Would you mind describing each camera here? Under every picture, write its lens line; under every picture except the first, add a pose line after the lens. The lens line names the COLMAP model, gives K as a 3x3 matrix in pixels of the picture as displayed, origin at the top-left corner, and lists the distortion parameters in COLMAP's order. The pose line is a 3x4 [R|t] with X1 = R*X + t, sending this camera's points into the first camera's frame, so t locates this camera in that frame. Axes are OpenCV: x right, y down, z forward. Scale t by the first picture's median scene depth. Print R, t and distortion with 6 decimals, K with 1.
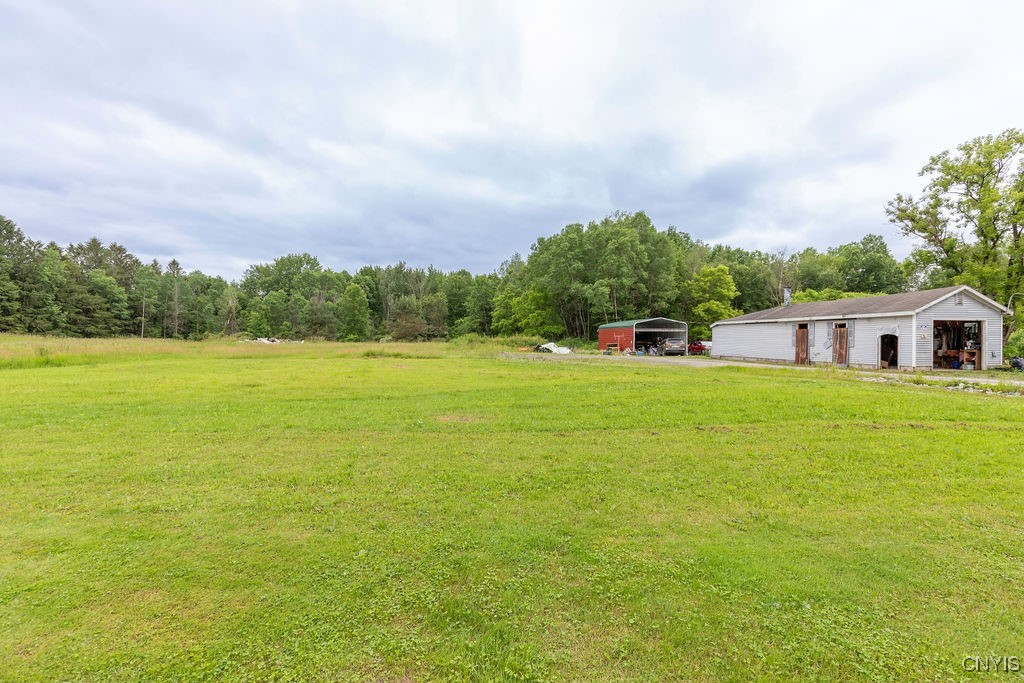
lens RADIAL K [[467.1, 0, 512.1], [0, 467.1, 343.9], [0, 0, 1]] dist [0.015405, 0.000906]
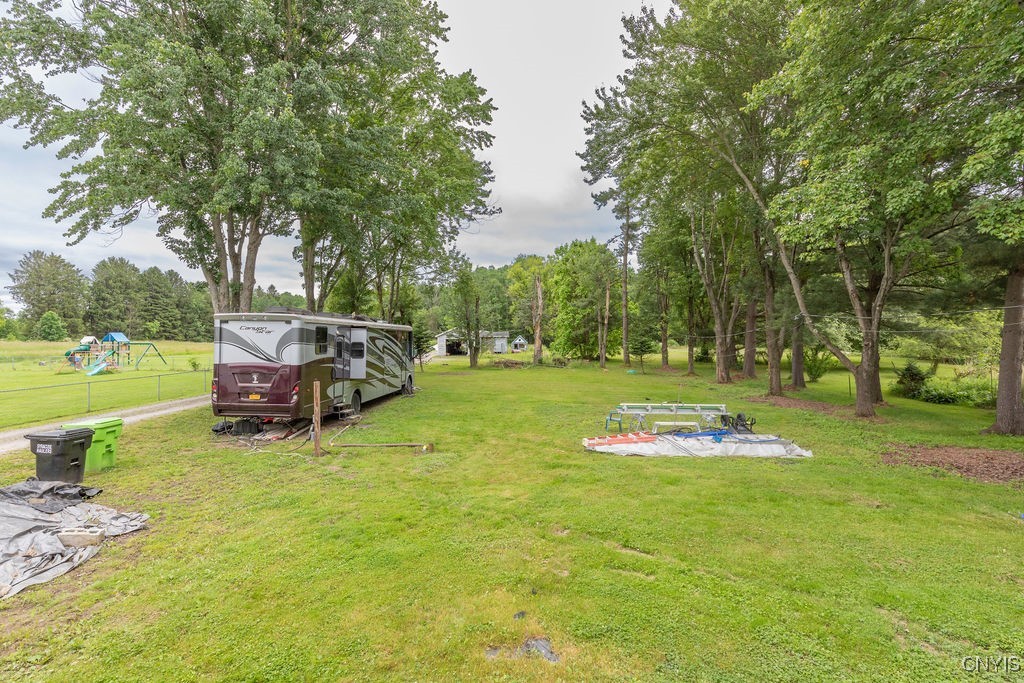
lens RADIAL K [[467.1, 0, 508.6], [0, 467.1, 343.4], [0, 0, 1]] dist [0.015405, 0.000906]
pose [[0.980334, -0.004255, -0.197300, 0.336700], [0.005151, 0.999979, 0.004027, -0.005811], [0.197279, -0.004964, 0.980335, -0.316859]]
